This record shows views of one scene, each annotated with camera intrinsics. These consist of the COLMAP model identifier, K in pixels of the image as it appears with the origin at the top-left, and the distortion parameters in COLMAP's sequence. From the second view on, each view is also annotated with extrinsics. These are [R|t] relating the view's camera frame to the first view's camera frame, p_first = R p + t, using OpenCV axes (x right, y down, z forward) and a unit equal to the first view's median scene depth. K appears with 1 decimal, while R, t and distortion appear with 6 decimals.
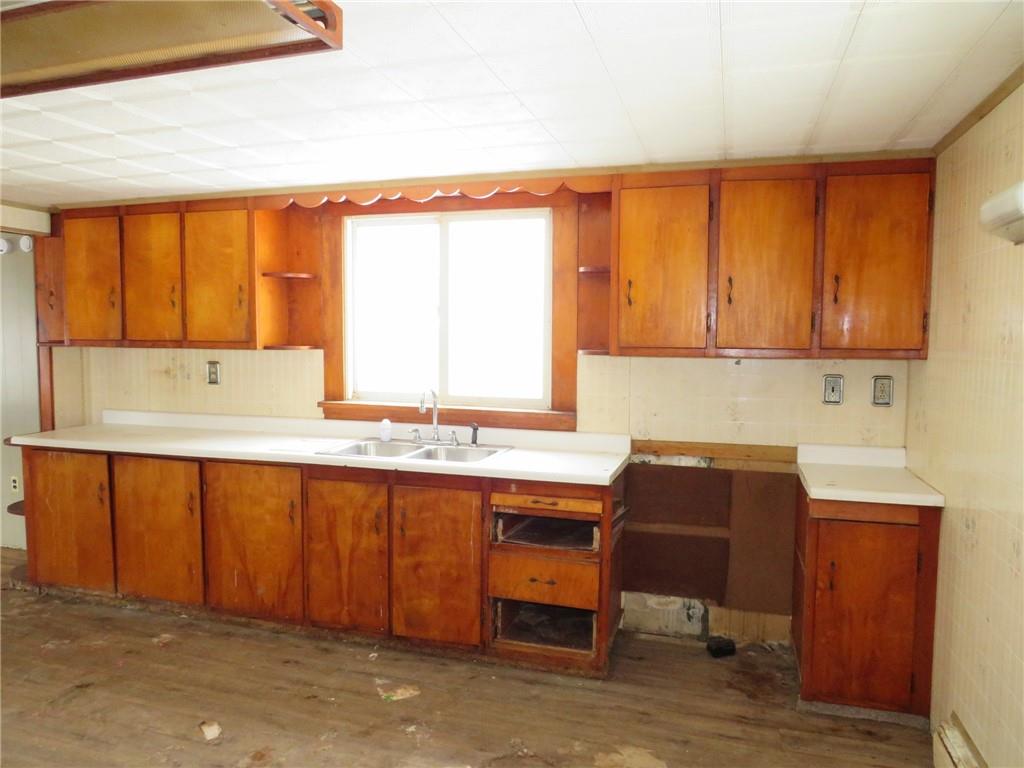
lens RADIAL K [[730.7, 0, 511.1], [0, 730.7, 387.7], [0, 0, 1]] dist [-0.027358, 0.011761]
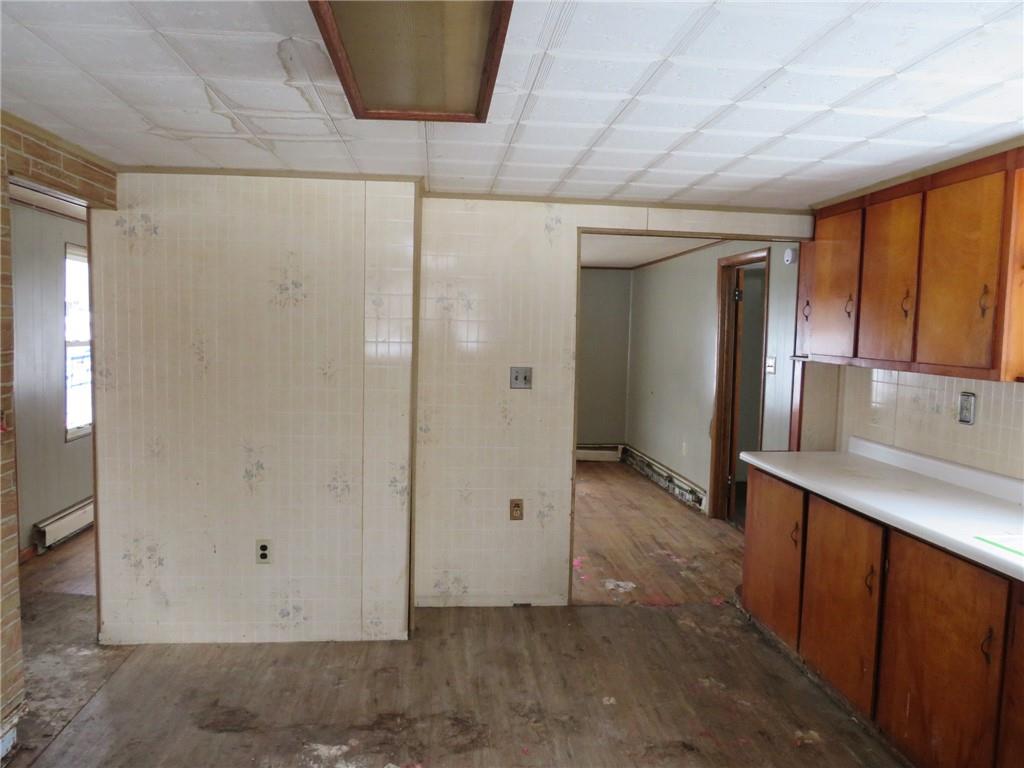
lens RADIAL K [[730.7, 0, 511.1], [0, 730.7, 383.9], [0, 0, 1]] dist [-0.027358, 0.011761]
pose [[0.389866, 0.076324, -0.917703, 0.084691], [-0.093235, 0.994710, 0.043119, -0.038301], [0.916139, 0.068751, 0.394920, 0.345998]]
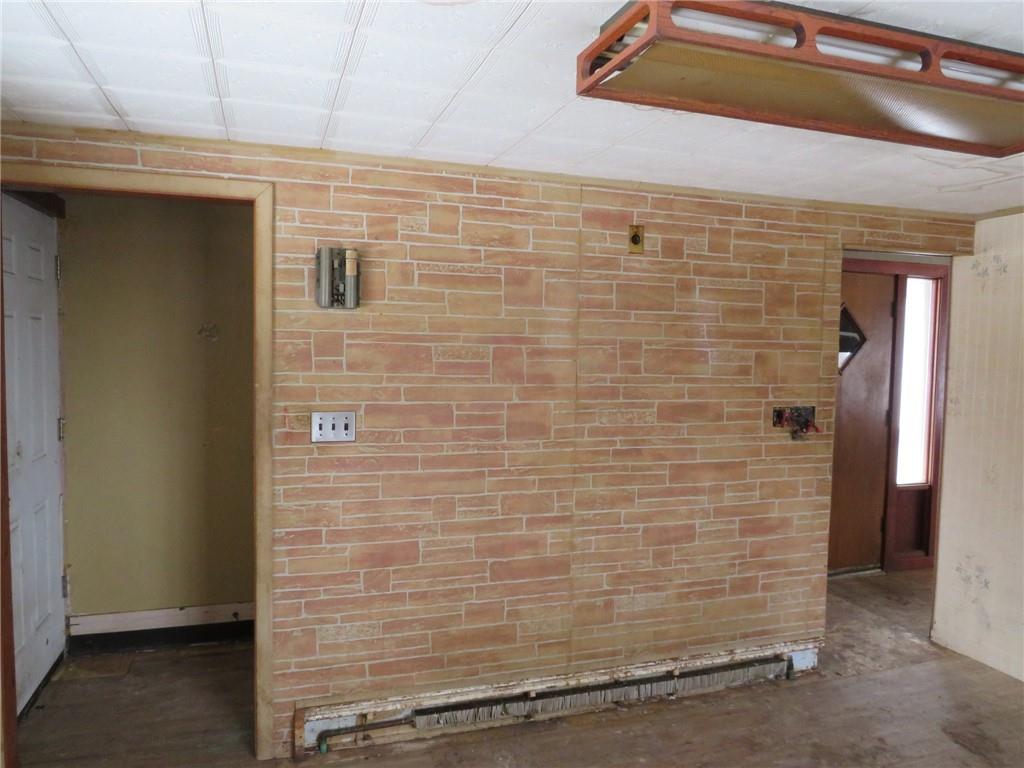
lens RADIAL K [[730.7, 0, 506.9], [0, 730.7, 382.4], [0, 0, 1]] dist [-0.027358, 0.011761]
pose [[-0.807002, 0.016746, -0.590311, 0.200582], [-0.065702, 0.990846, 0.117929, -0.086080], [0.586882, 0.133953, -0.798515, 0.850914]]
